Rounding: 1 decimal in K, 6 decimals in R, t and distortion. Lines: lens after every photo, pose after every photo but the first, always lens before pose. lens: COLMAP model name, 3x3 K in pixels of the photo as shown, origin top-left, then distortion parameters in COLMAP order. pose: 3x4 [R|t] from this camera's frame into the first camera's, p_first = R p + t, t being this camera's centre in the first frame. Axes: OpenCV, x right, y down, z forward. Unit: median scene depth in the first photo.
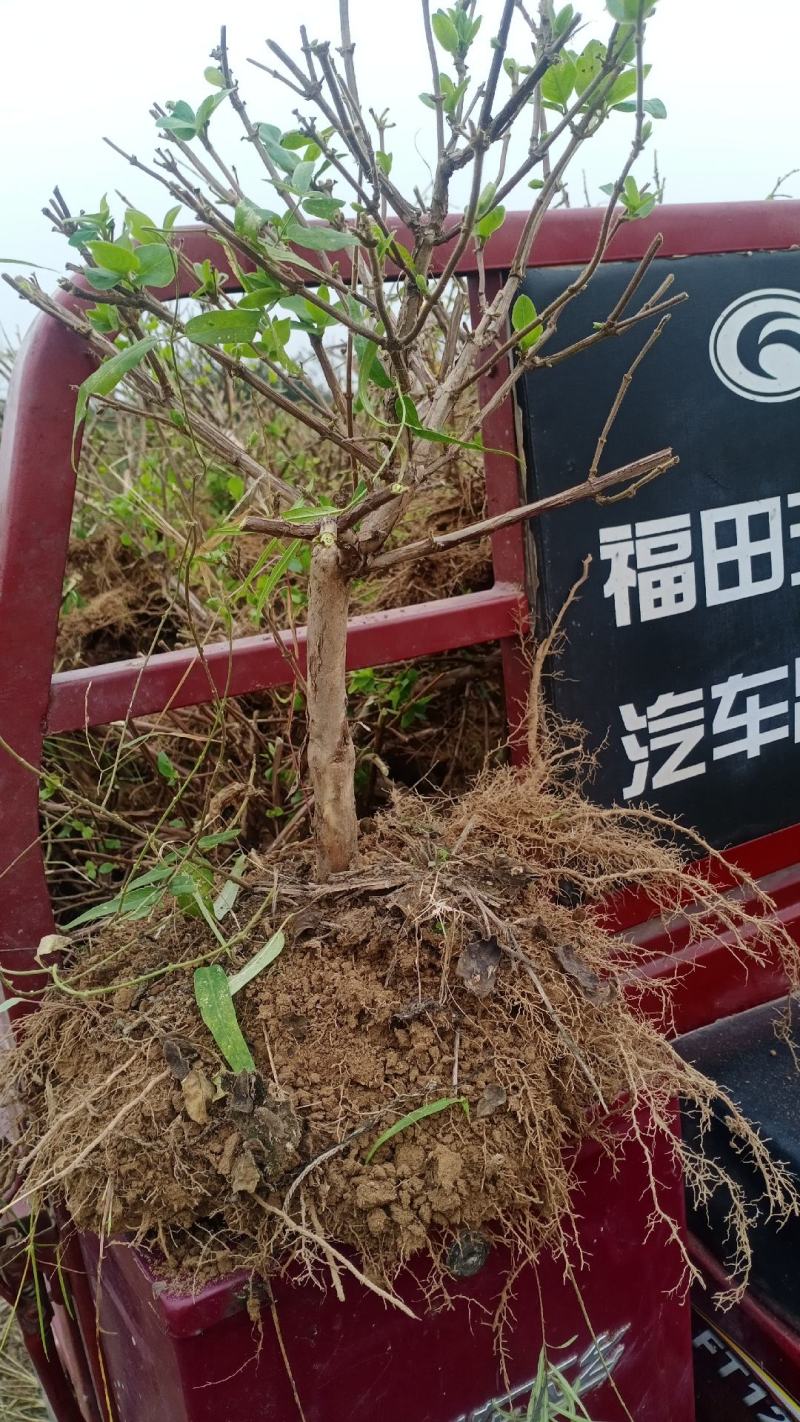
lens RADIAL K [[1174.6, 0, 420.1], [0, 1174.6, 726.1], [0, 0, 1]] dist [0.028448, -0.055510]
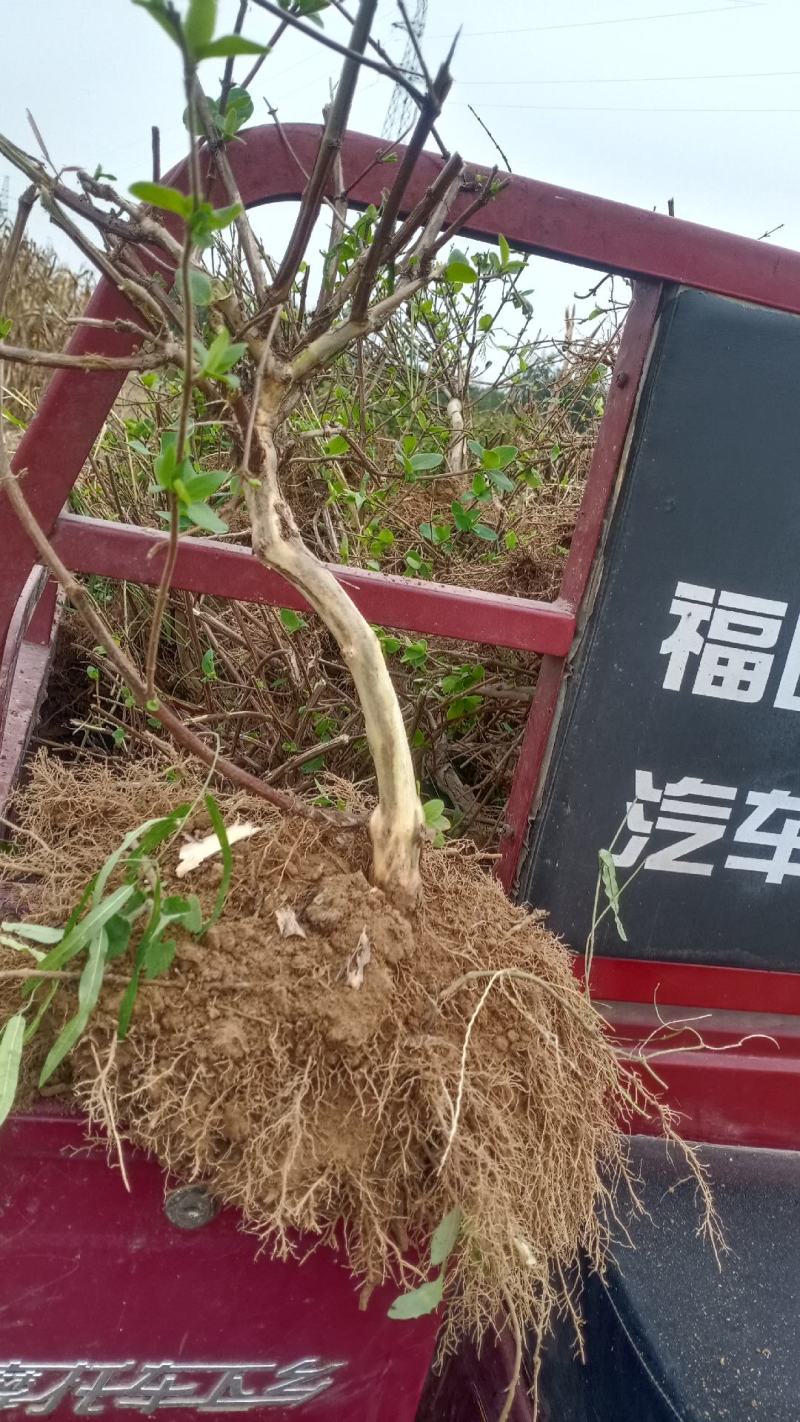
lens RADIAL K [[1174.6, 0, 407.4], [0, 1174.6, 727.9], [0, 0, 1]] dist [0.028448, -0.055510]
pose [[0.908987, 0.370216, -0.191530, 0.167147], [-0.372544, 0.927676, 0.025073, -0.003055], [0.186960, 0.048562, 0.981166, 0.048350]]
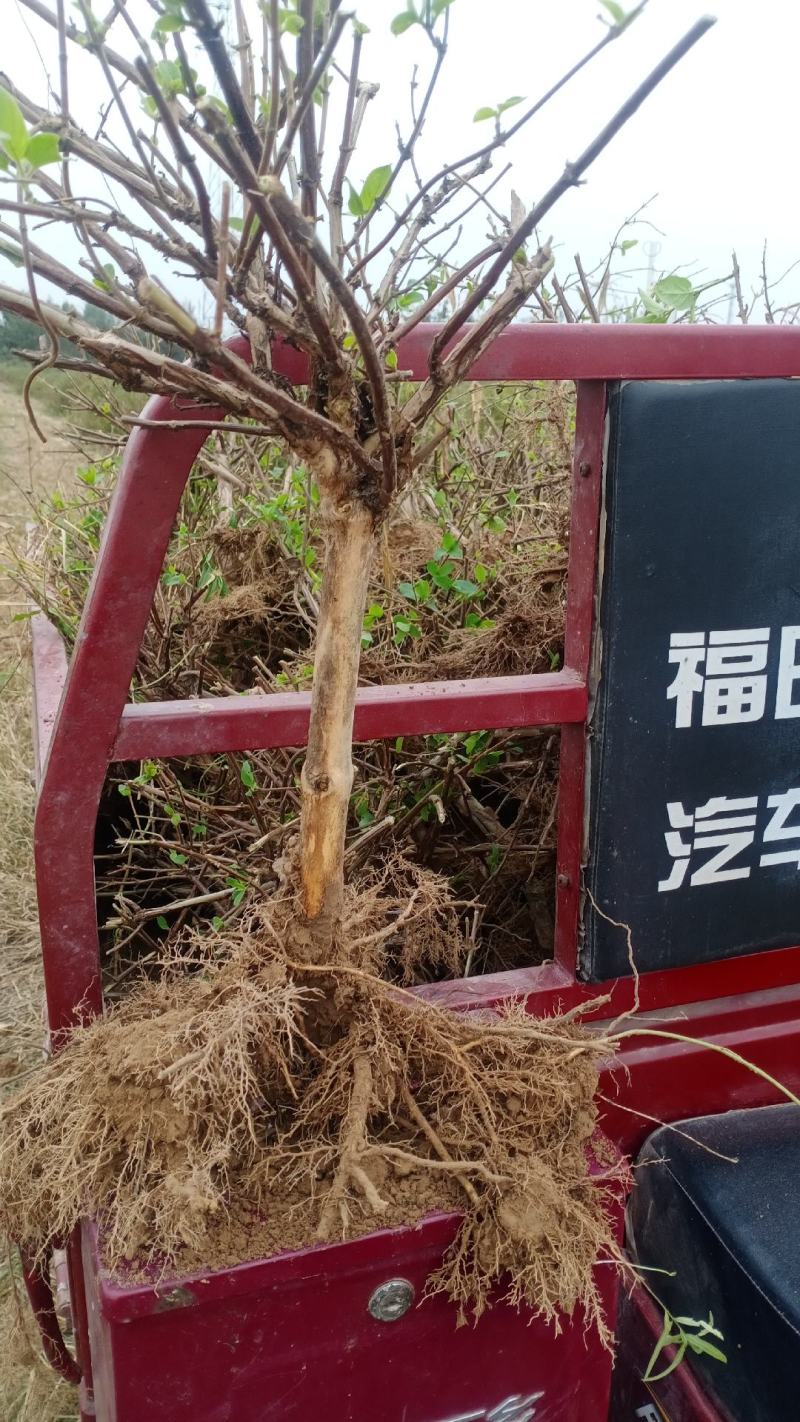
lens RADIAL K [[1174.6, 0, 425.0], [0, 1174.6, 737.1], [0, 0, 1]] dist [0.028448, -0.055510]
pose [[0.975763, 0.167462, -0.140863, 0.096165], [-0.161779, 0.985511, 0.050953, -0.089782], [0.147355, -0.026929, 0.988717, -0.043941]]
